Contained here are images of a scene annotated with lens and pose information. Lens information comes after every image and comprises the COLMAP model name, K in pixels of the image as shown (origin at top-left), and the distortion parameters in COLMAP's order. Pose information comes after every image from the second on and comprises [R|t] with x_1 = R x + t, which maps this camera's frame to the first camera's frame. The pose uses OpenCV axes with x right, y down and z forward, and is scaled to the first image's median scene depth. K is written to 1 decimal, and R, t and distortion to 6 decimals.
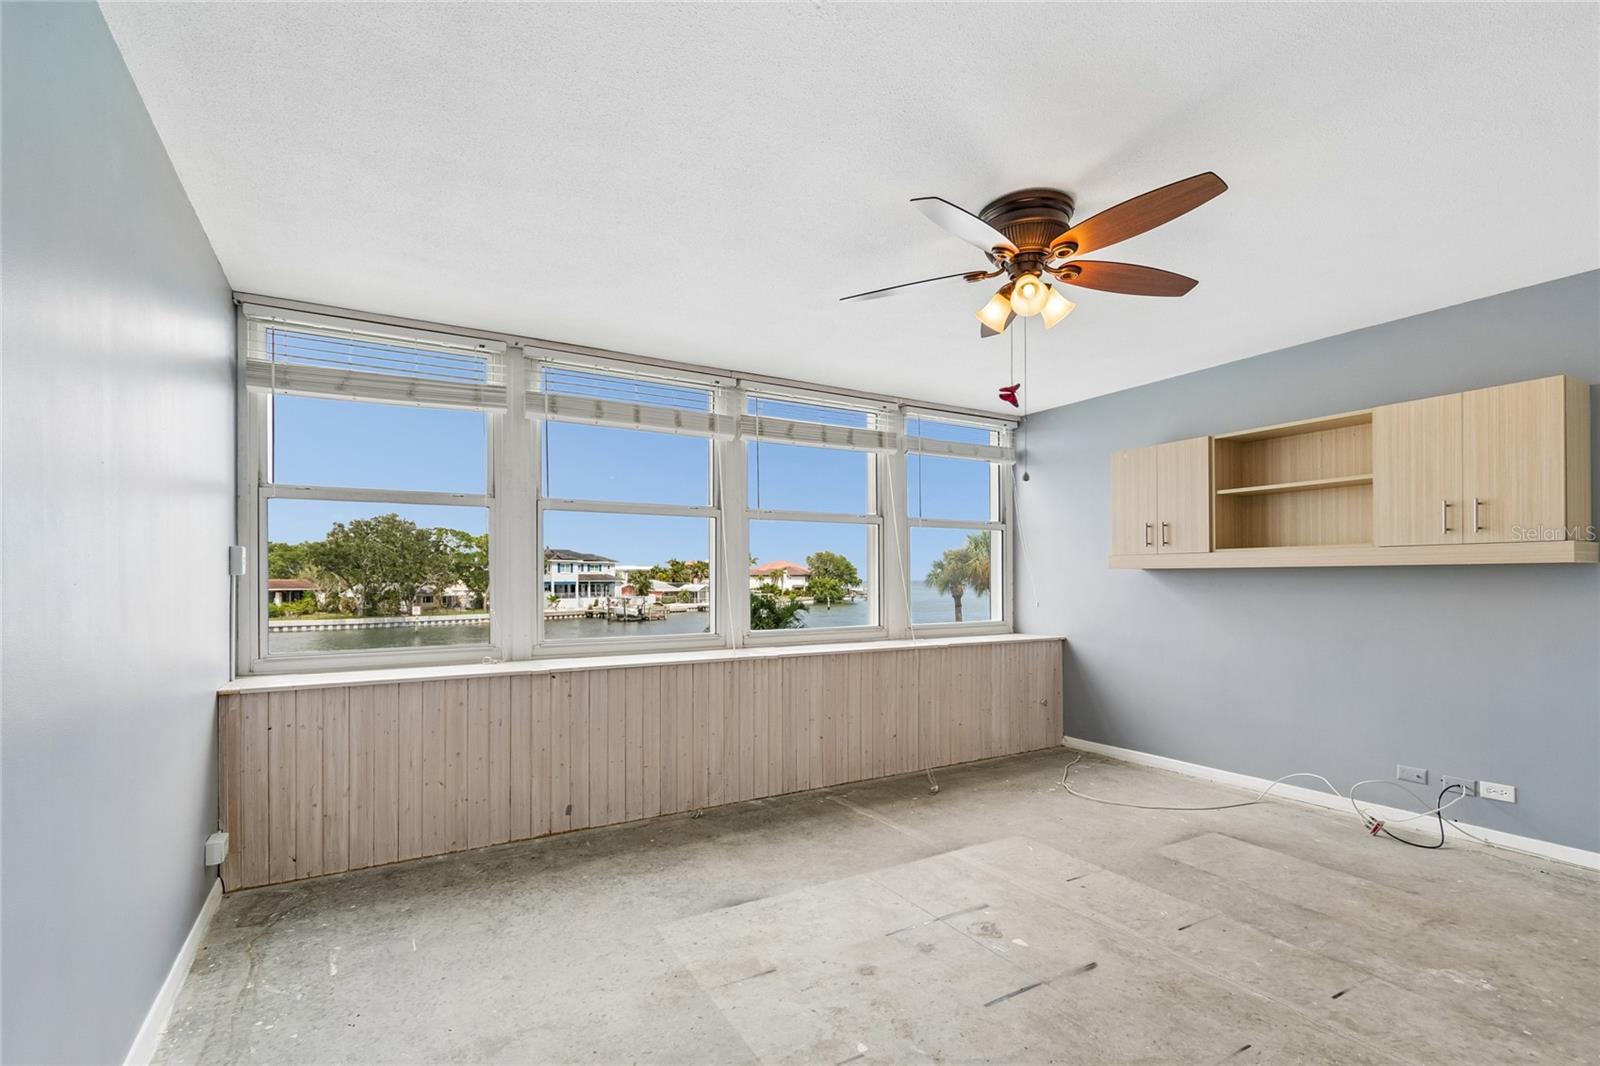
lens RADIAL K [[722.0, 0, 798.8], [0, 722.0, 578.4], [0, 0, 1]] dist [0.002868, -0.001414]
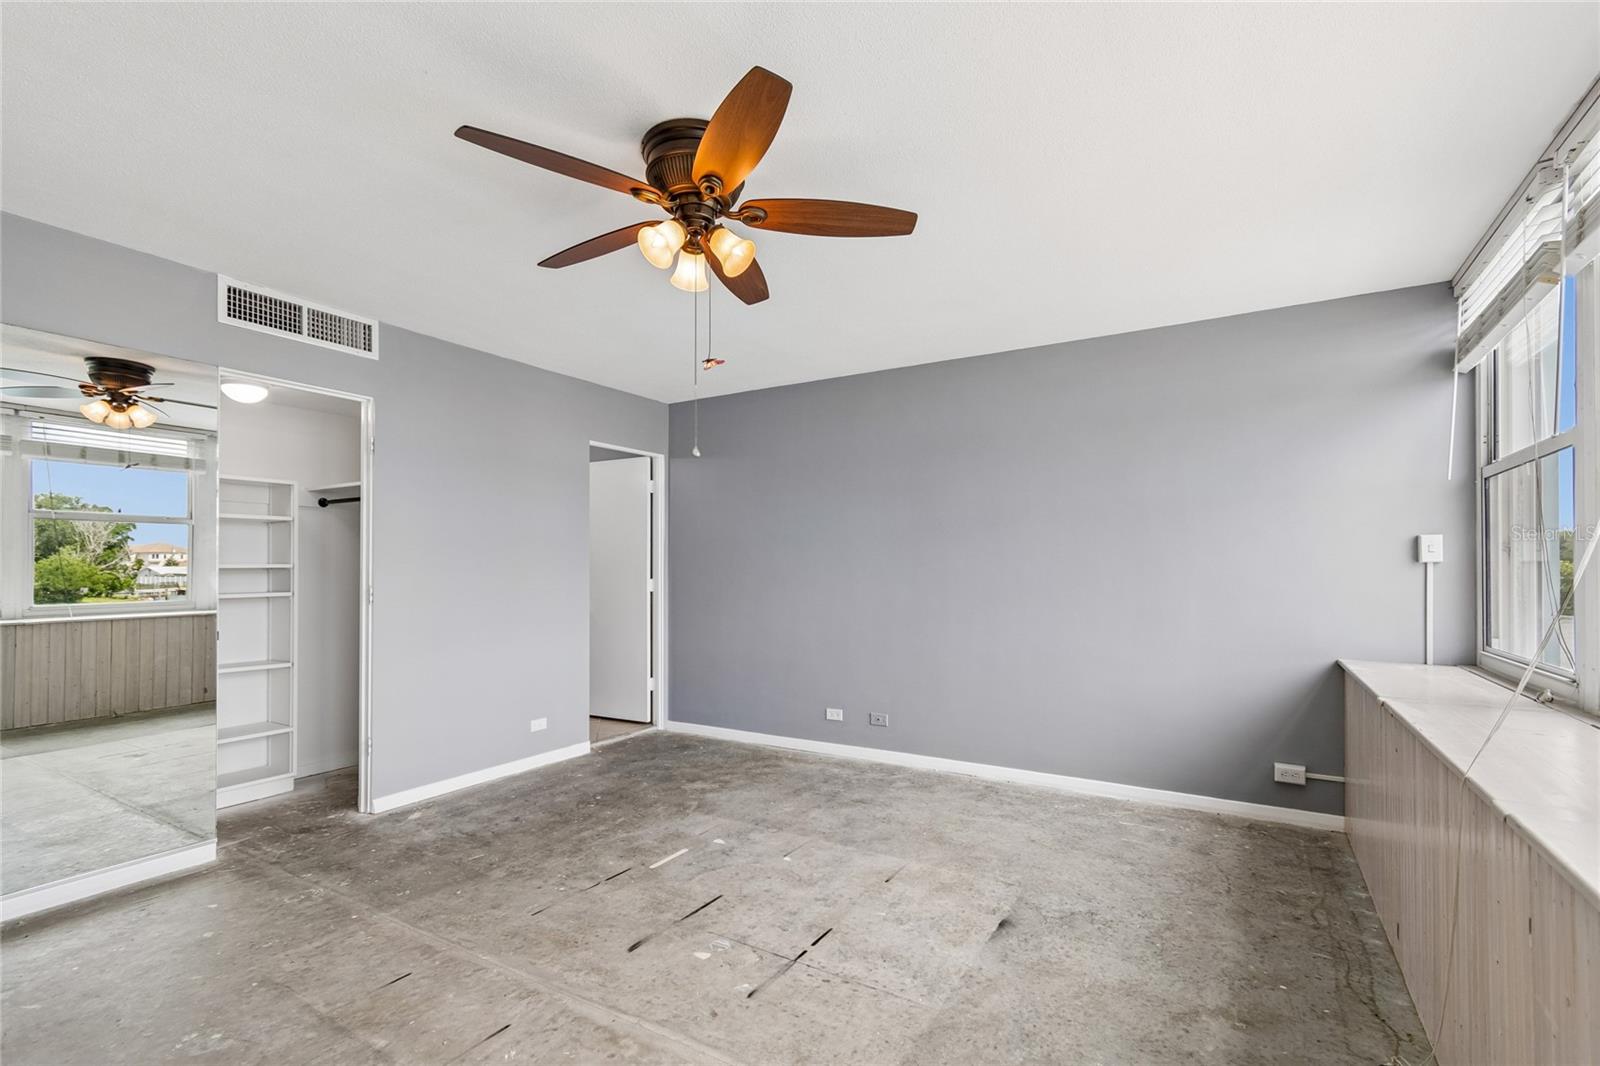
lens RADIAL K [[722.0, 0, 803.6], [0, 722.0, 556.4], [0, 0, 1]] dist [0.002868, -0.001414]
pose [[-0.881414, -0.004941, -0.472319, 0.413615], [0.004843, 0.999798, -0.019496, 0.002380], [0.472320, -0.019471, -0.881212, 1.233845]]
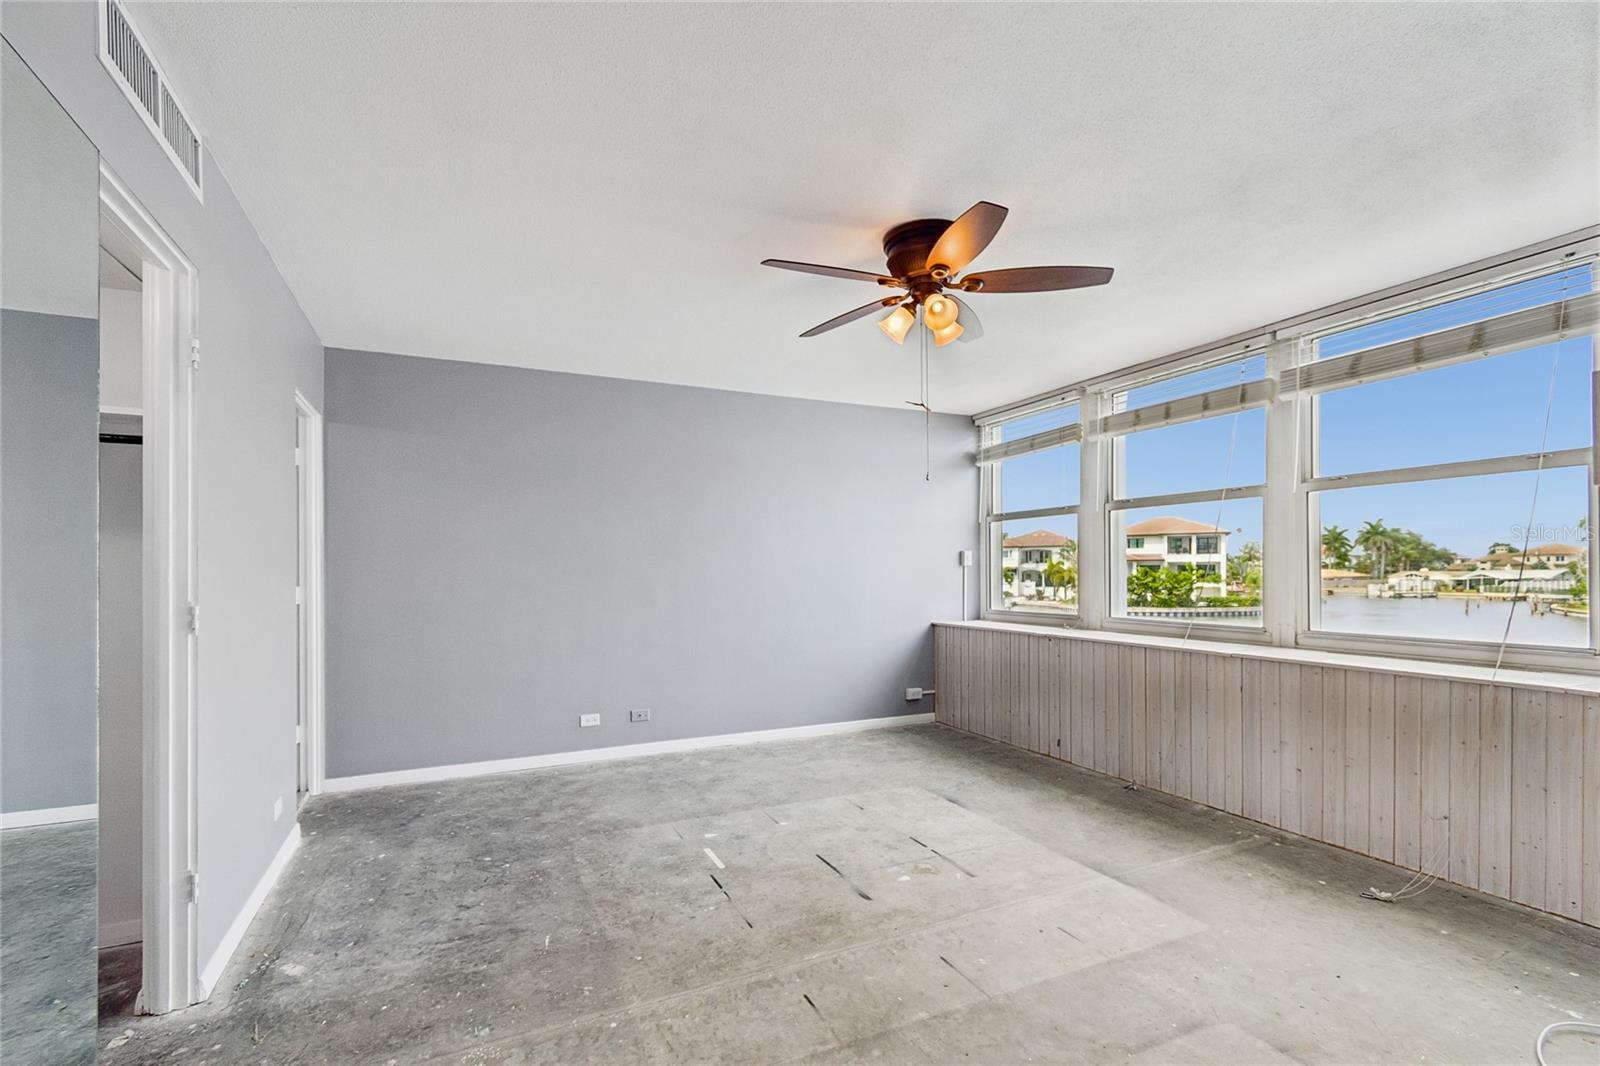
lens RADIAL K [[722.0, 0, 804.8], [0, 722.0, 576.0], [0, 0, 1]] dist [0.002868, -0.001414]
pose [[-0.088087, 0.010961, -0.996052, 0.965963], [0.009520, 0.999903, 0.010161, -0.001560], [0.996067, -0.008587, -0.088183, 0.614613]]
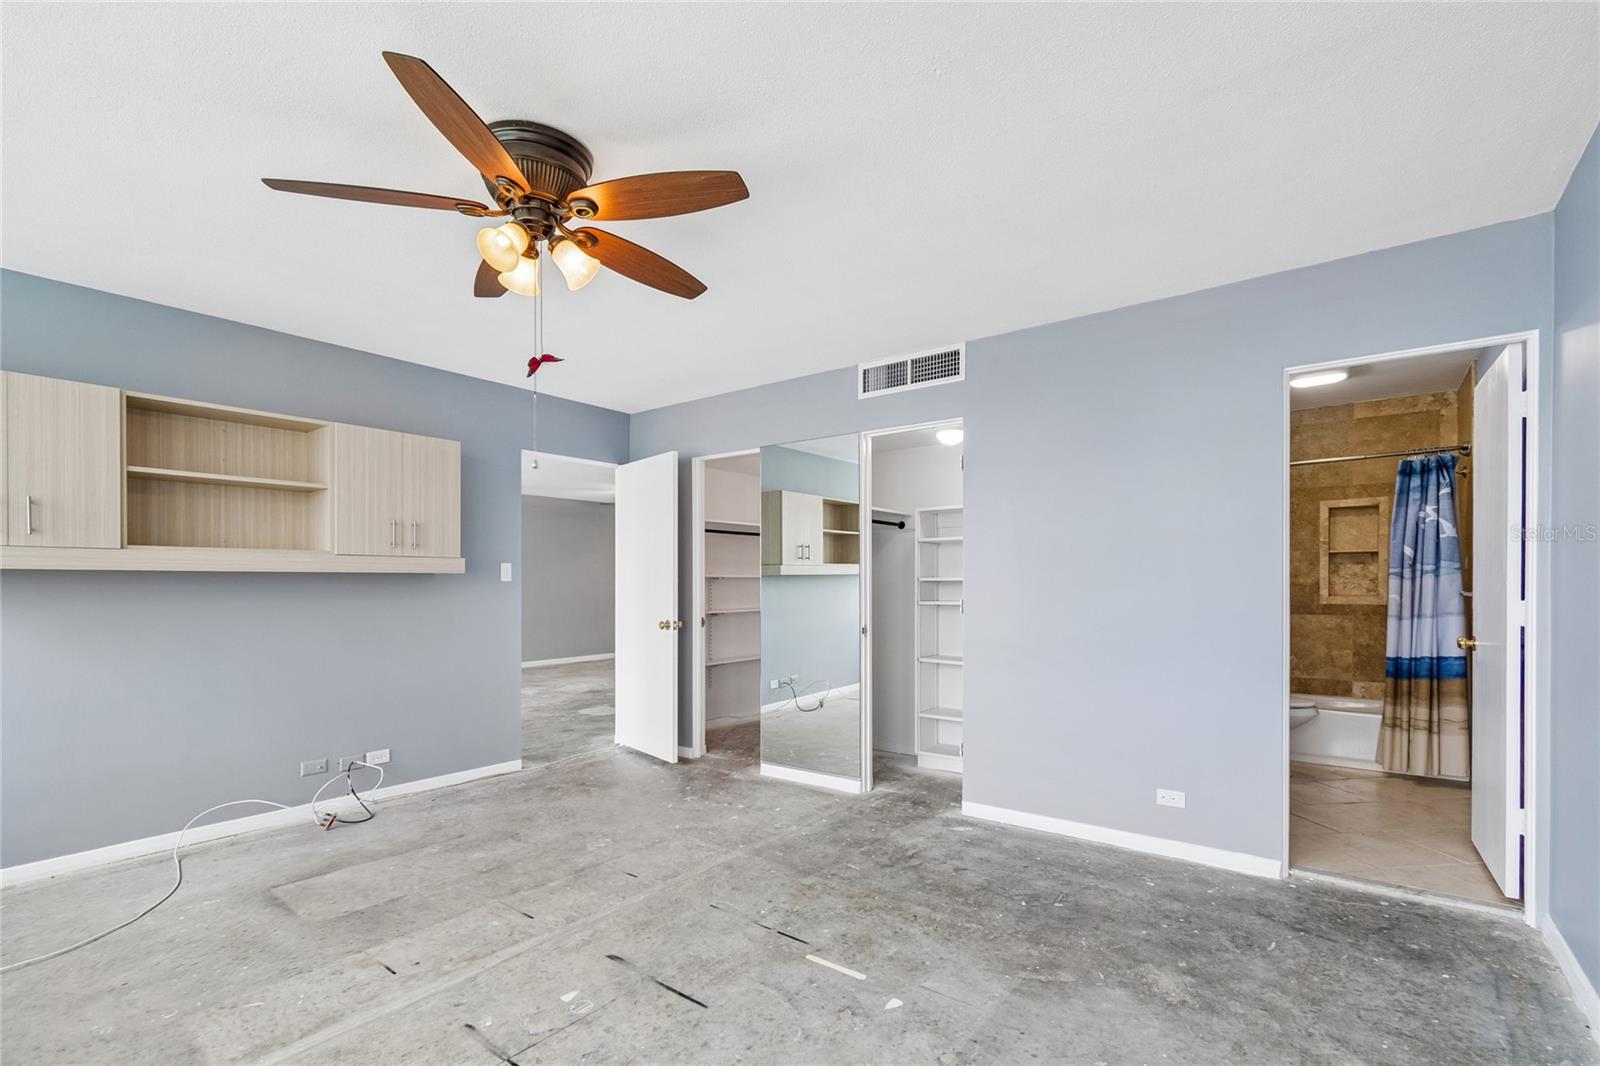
lens RADIAL K [[722.0, 0, 804.6], [0, 722.0, 591.0], [0, 0, 1]] dist [0.002868, -0.001414]
pose [[-0.371042, -0.004327, 0.928606, -0.398064], [0.001807, 0.999984, 0.005381, 0.004254], [-0.928614, 0.003675, -0.371028, 0.687182]]
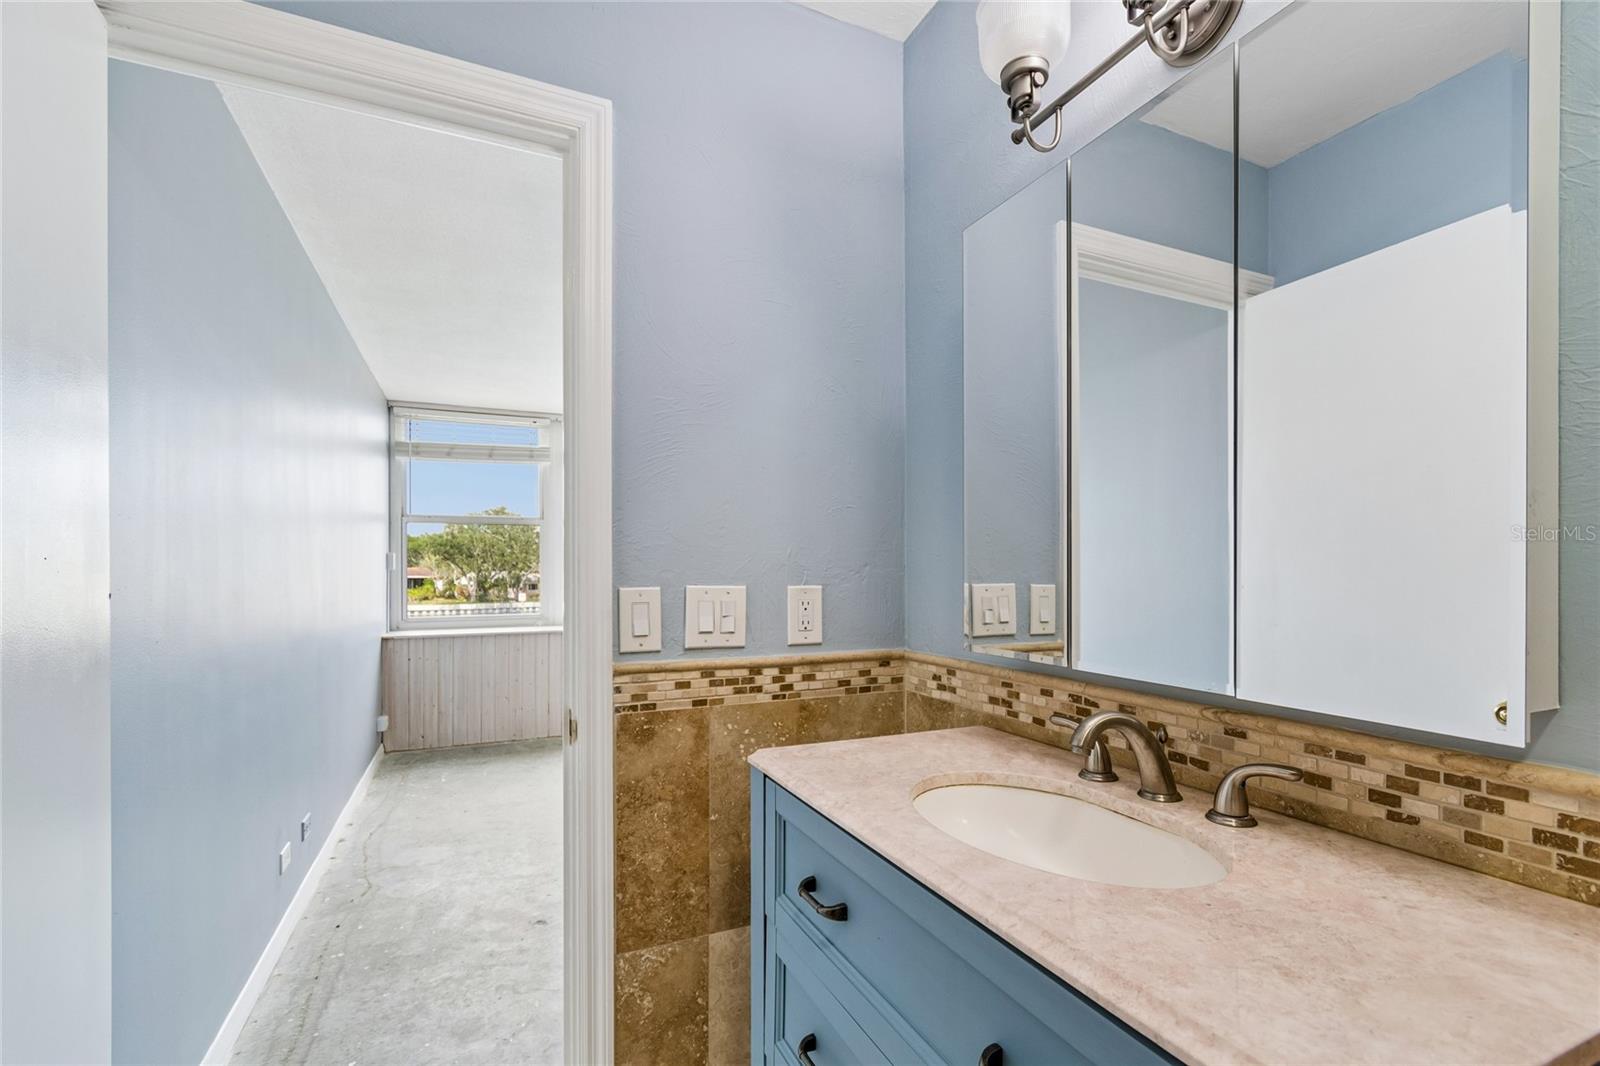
lens RADIAL K [[722.0, 0, 811.0], [0, 722.0, 567.6], [0, 0, 1]] dist [0.002868, -0.001414]
pose [[0.994110, 0.000335, -0.108372, 0.314502], [-0.000216, 0.999999, 0.001114, -0.010148], [0.108372, -0.001084, 0.994110, -0.470608]]
